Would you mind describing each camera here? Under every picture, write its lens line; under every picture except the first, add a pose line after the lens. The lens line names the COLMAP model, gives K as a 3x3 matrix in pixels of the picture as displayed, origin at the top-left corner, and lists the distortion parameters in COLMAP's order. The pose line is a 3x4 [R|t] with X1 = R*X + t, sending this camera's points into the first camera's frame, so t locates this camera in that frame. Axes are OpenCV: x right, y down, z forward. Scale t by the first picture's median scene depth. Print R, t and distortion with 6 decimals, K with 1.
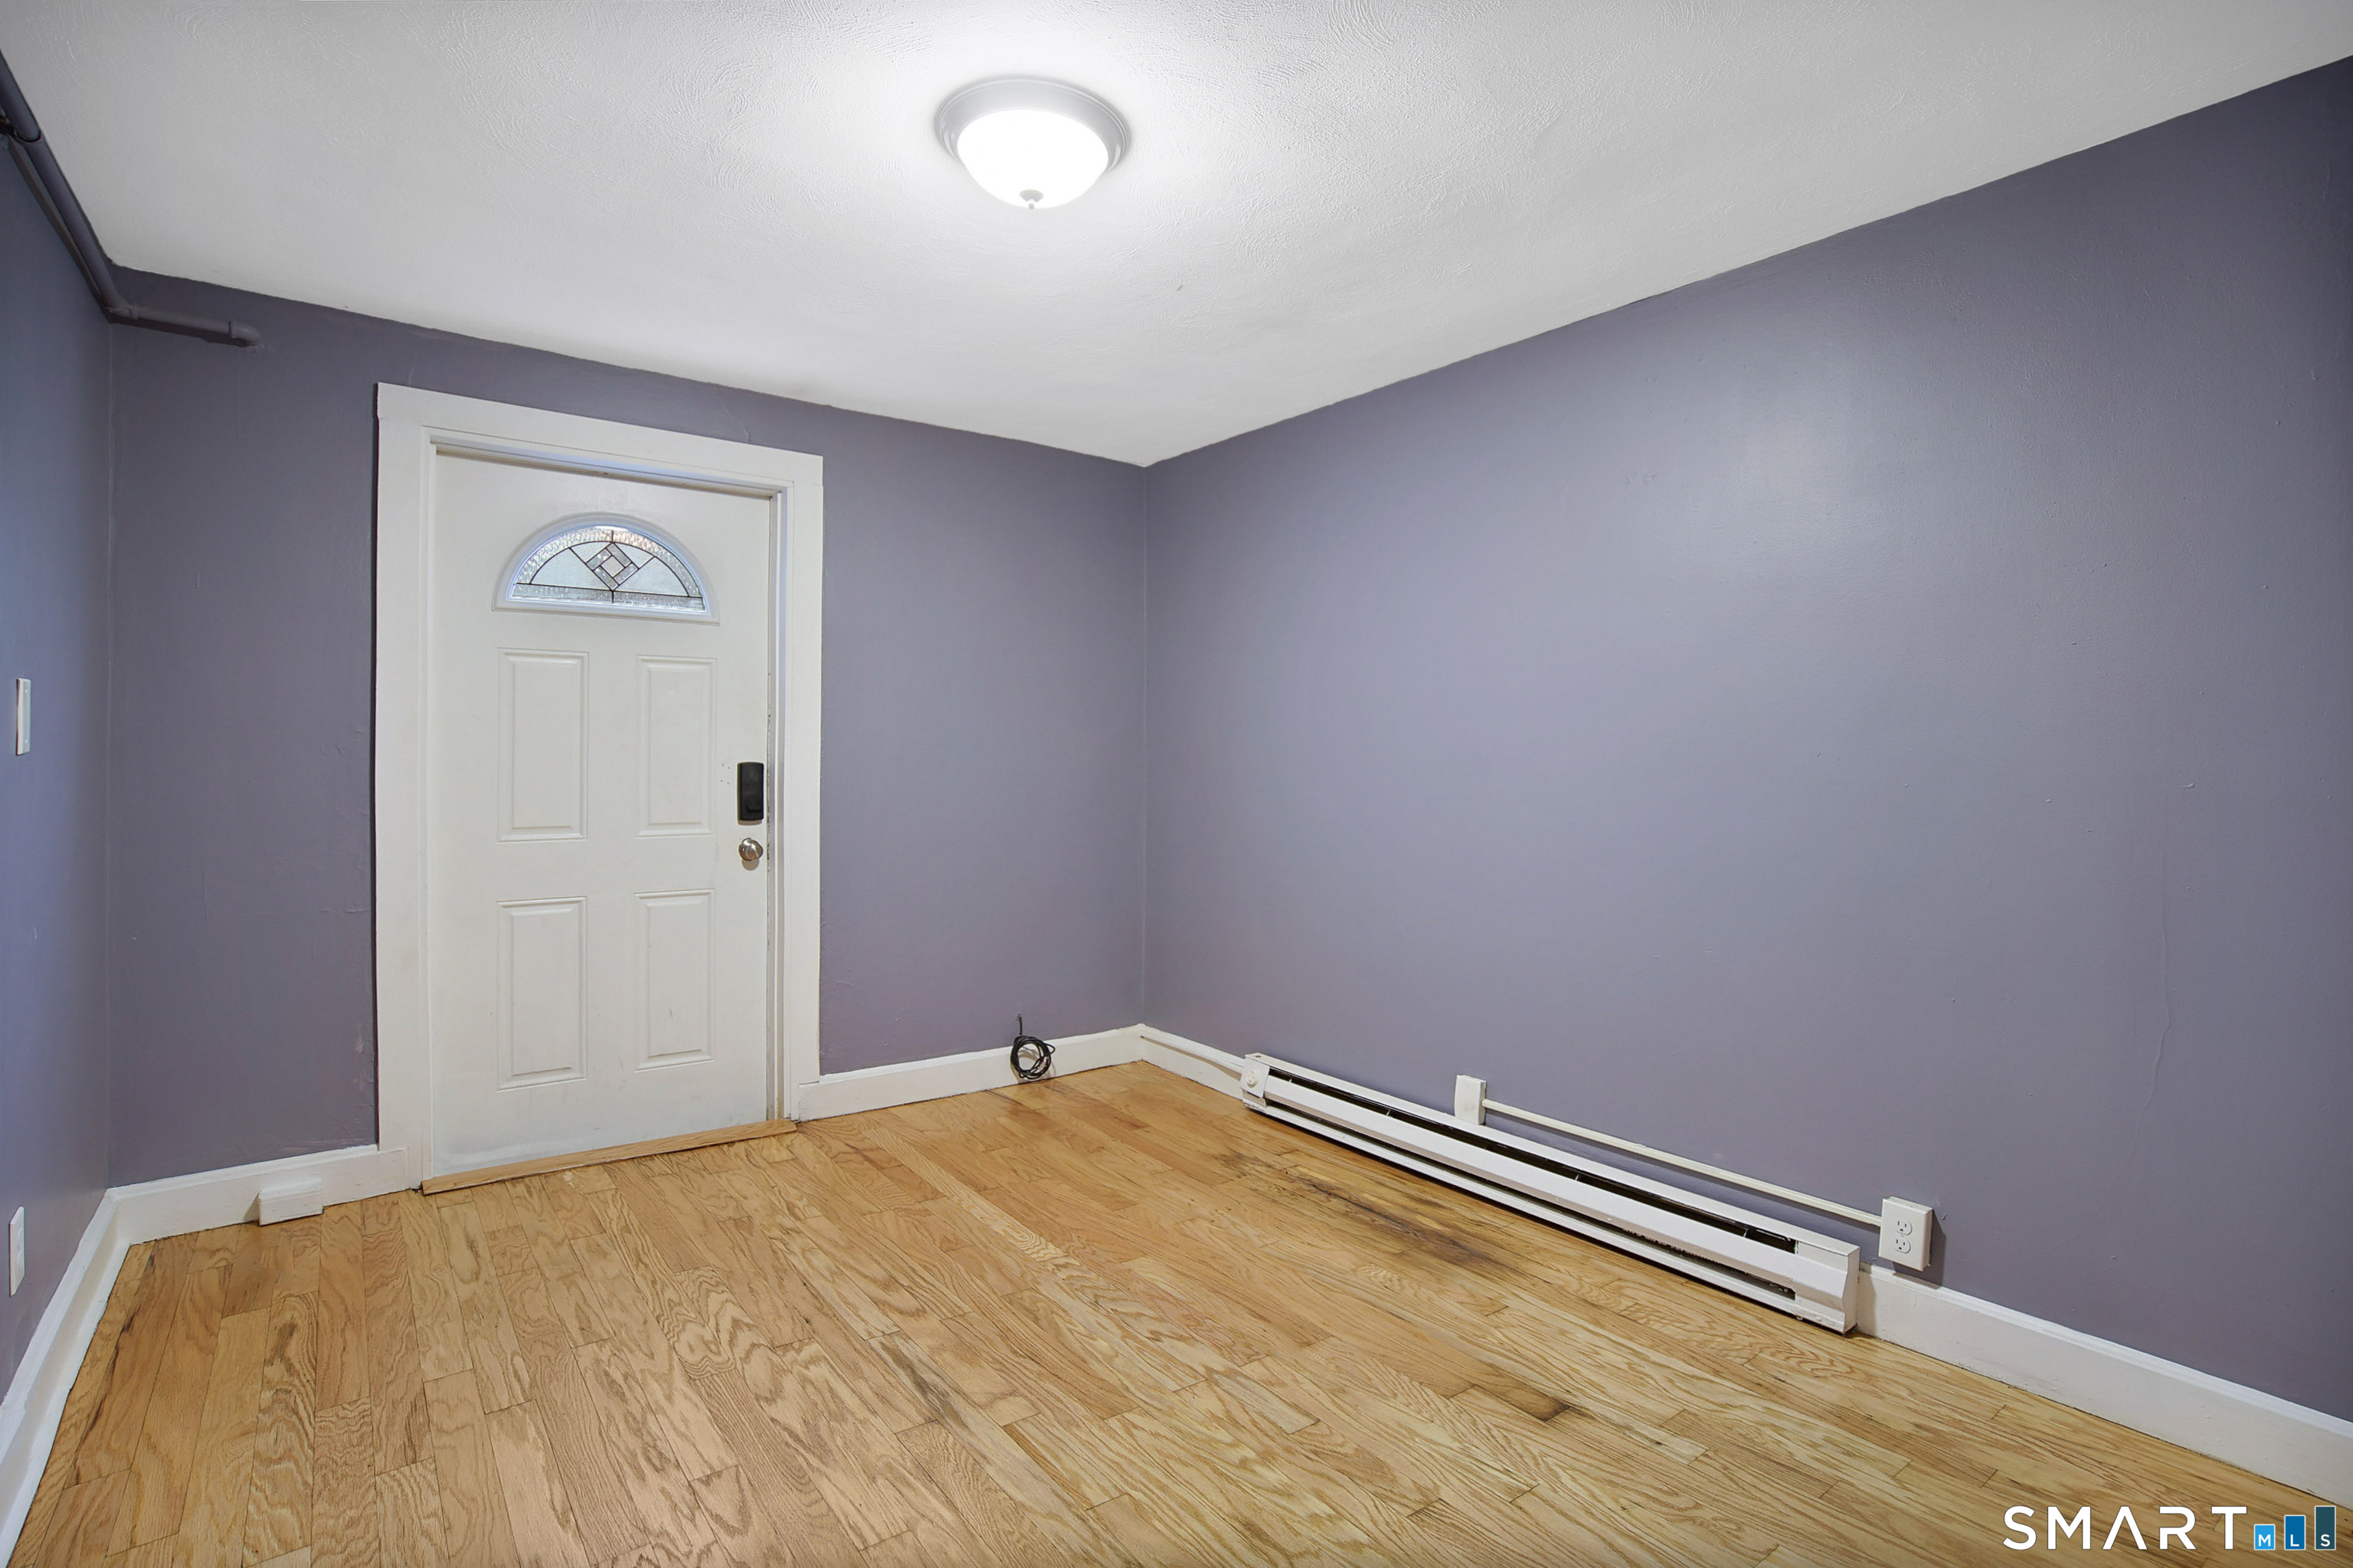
lens RADIAL K [[1182.0, 0, 1118.2], [0, 1182.0, 737.2], [0, 0, 1]] dist [-0.043891, 0.026429]
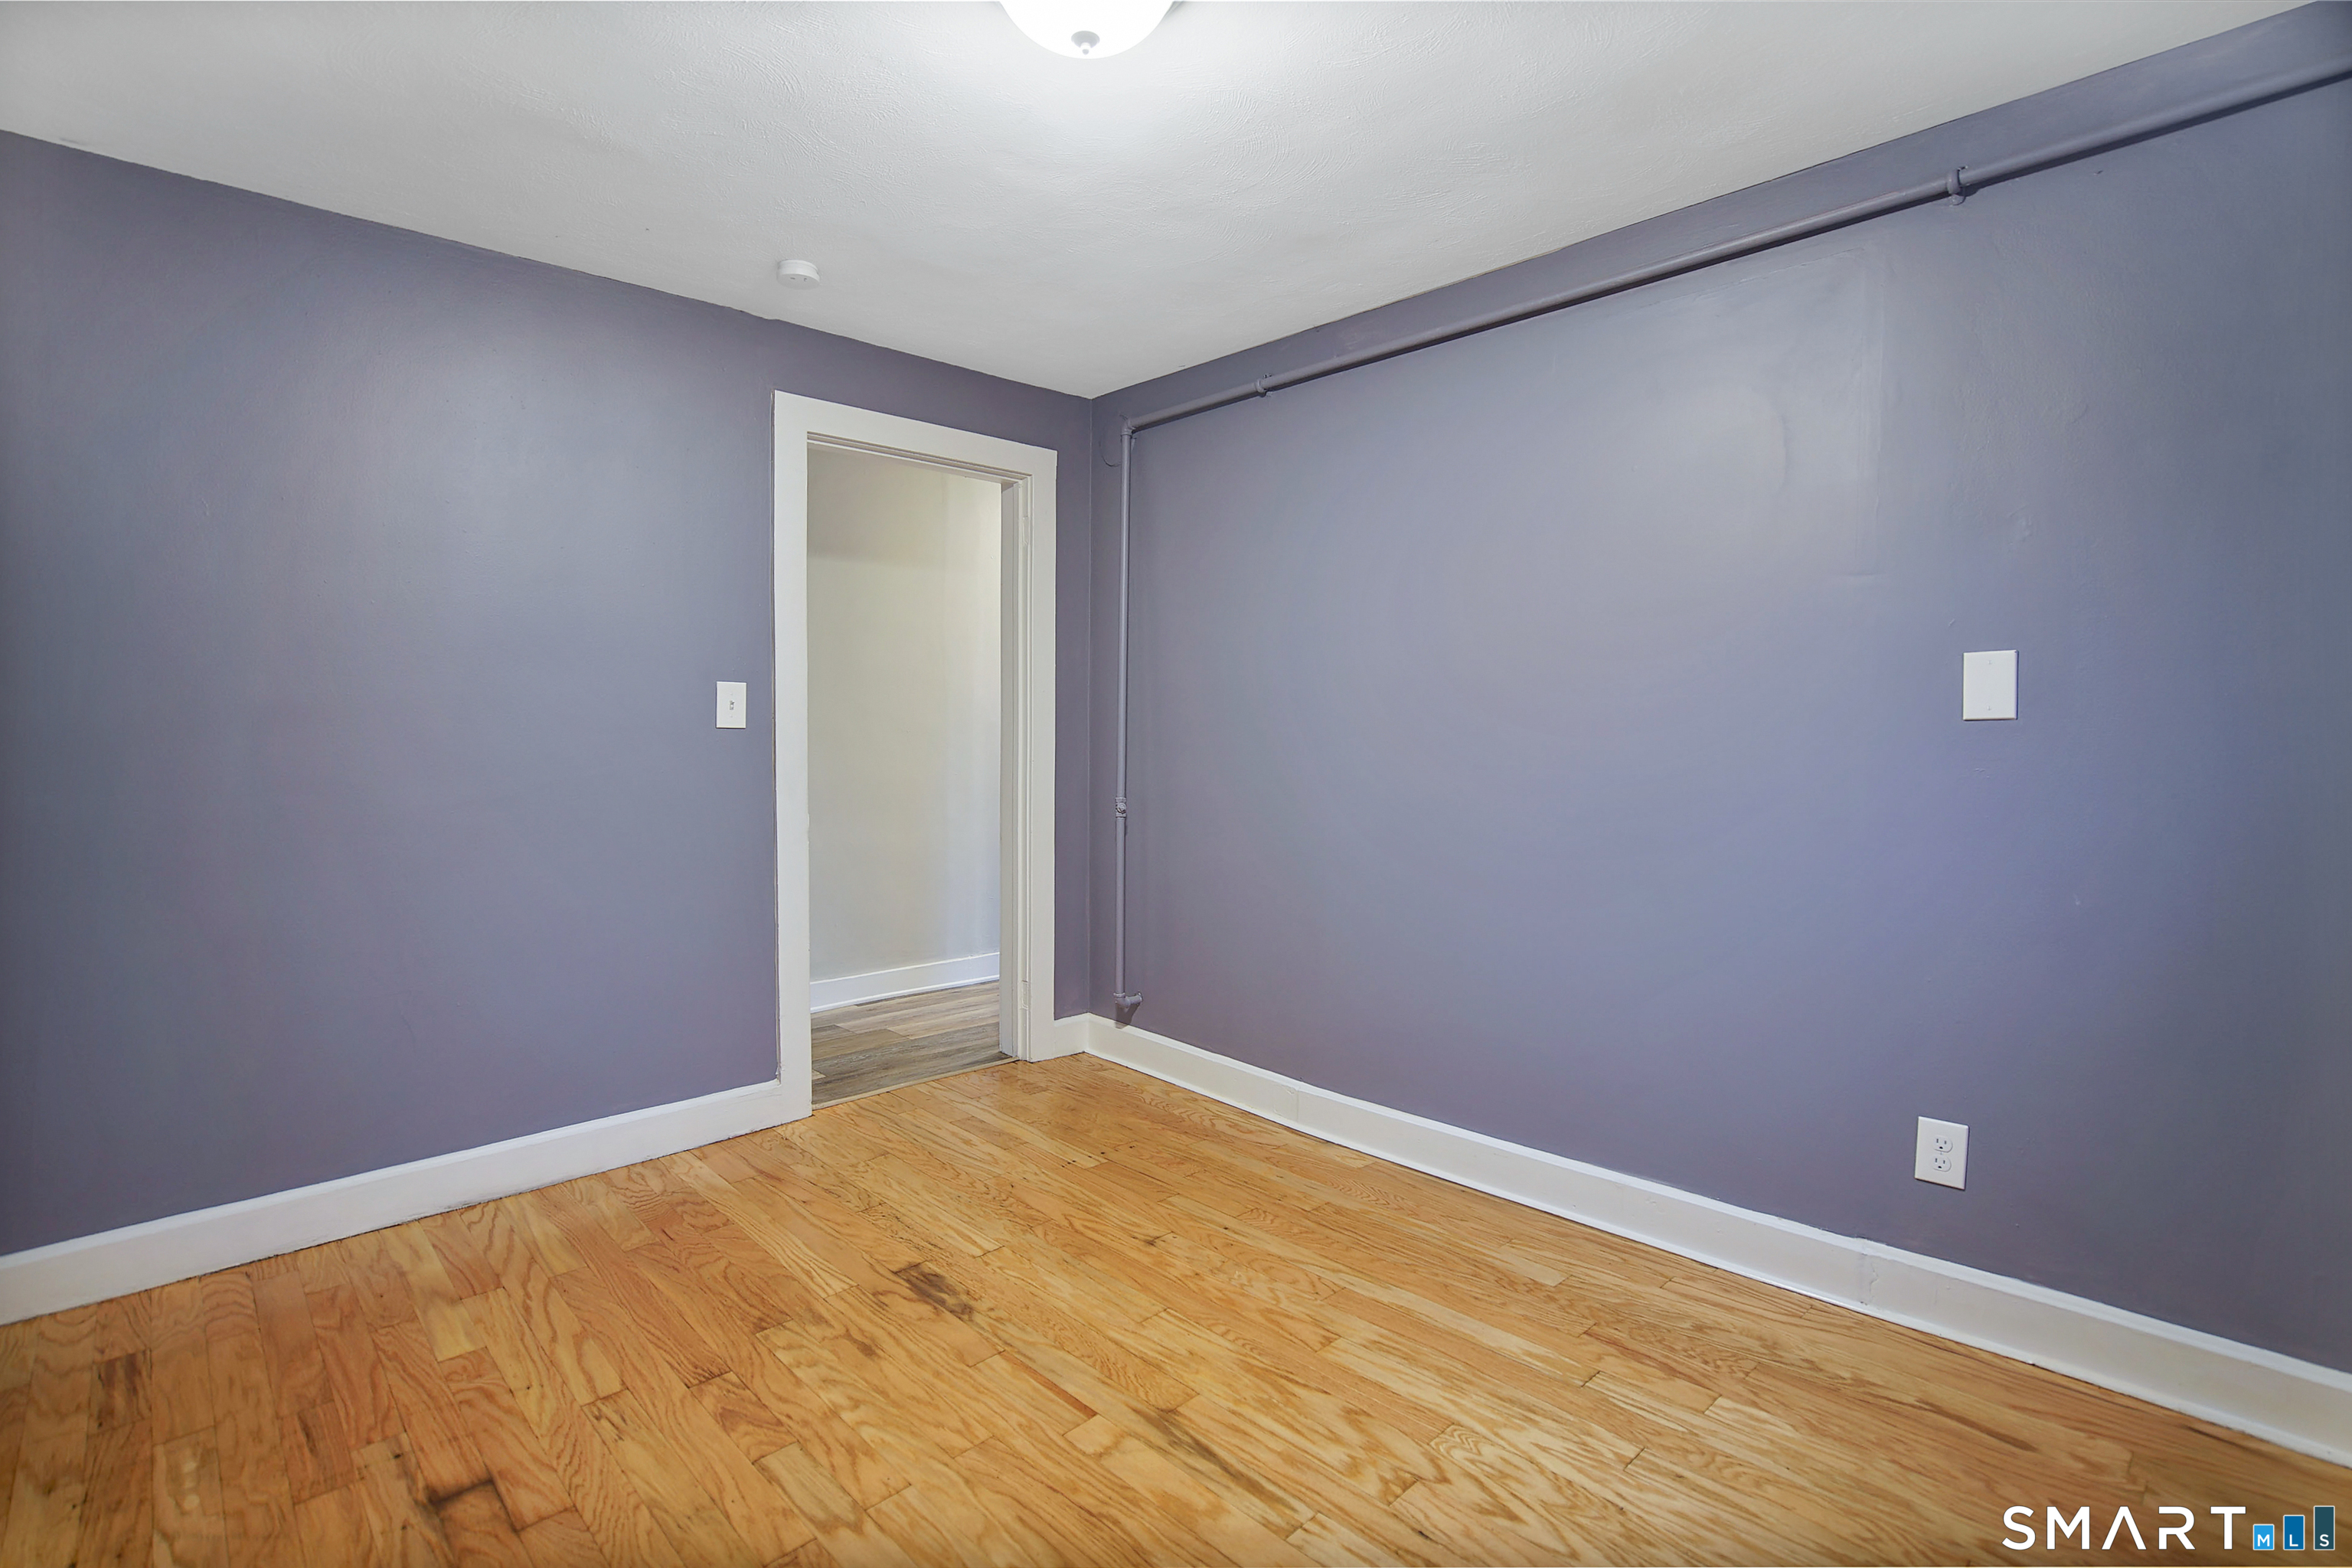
lens RADIAL K [[1181.4, 0, 1117.7], [0, 1181.4, 737.2], [0, 0, 1]] dist [-0.043891, 0.026429]
pose [[-0.993281, -0.001507, -0.115719, -0.002541], [-0.001221, 0.999996, -0.002539, 0.027022], [0.115722, -0.002381, -0.993279, 1.975609]]
